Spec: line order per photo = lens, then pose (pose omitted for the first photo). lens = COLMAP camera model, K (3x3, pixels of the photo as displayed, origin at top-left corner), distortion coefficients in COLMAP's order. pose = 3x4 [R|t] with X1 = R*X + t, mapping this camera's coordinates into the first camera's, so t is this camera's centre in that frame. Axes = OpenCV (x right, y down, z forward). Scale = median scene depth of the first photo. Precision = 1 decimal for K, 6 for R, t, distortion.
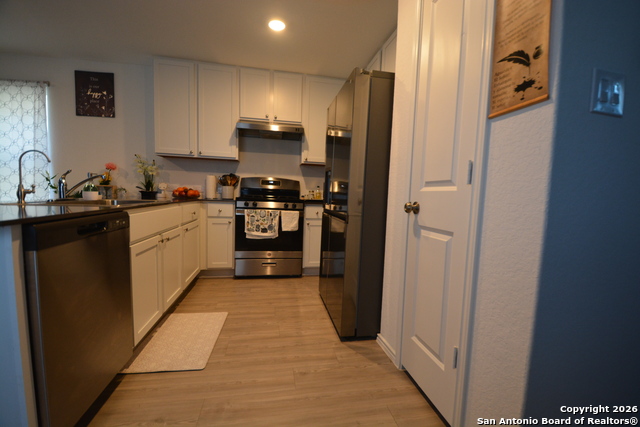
lens RADIAL K [[282.0, 0, 329.1], [0, 282.0, 217.8], [0, 0, 1]] dist [0.016641, -0.022380]
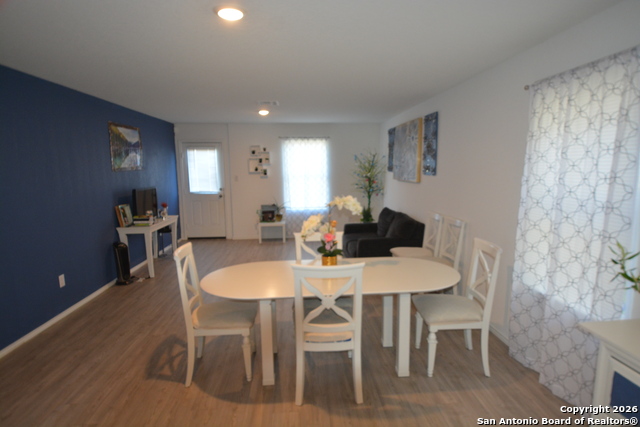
lens RADIAL K [[366.8, 0, 320.0], [0, 366.8, 213.5], [0, 0, 1]] dist [-0.001835, -0.000537]
pose [[-0.123816, 0.093539, -0.987887, -0.355470], [-0.082528, 0.991127, 0.104190, -0.237868], [0.988867, 0.094429, -0.114998, 0.574832]]
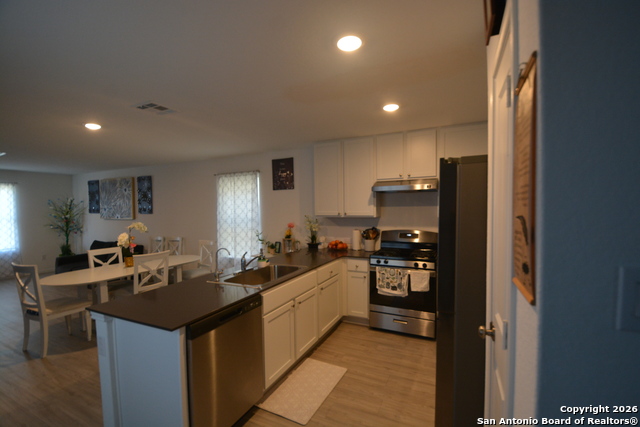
lens RADIAL K [[282.0, 0, 329.1], [0, 282.0, 217.8], [0, 0, 1]] dist [0.016641, -0.022380]
pose [[0.804211, -0.023006, -0.593899, 0.200828], [-0.011503, 0.998461, -0.054254, -0.154929], [0.594233, 0.050464, 0.802708, 0.011461]]
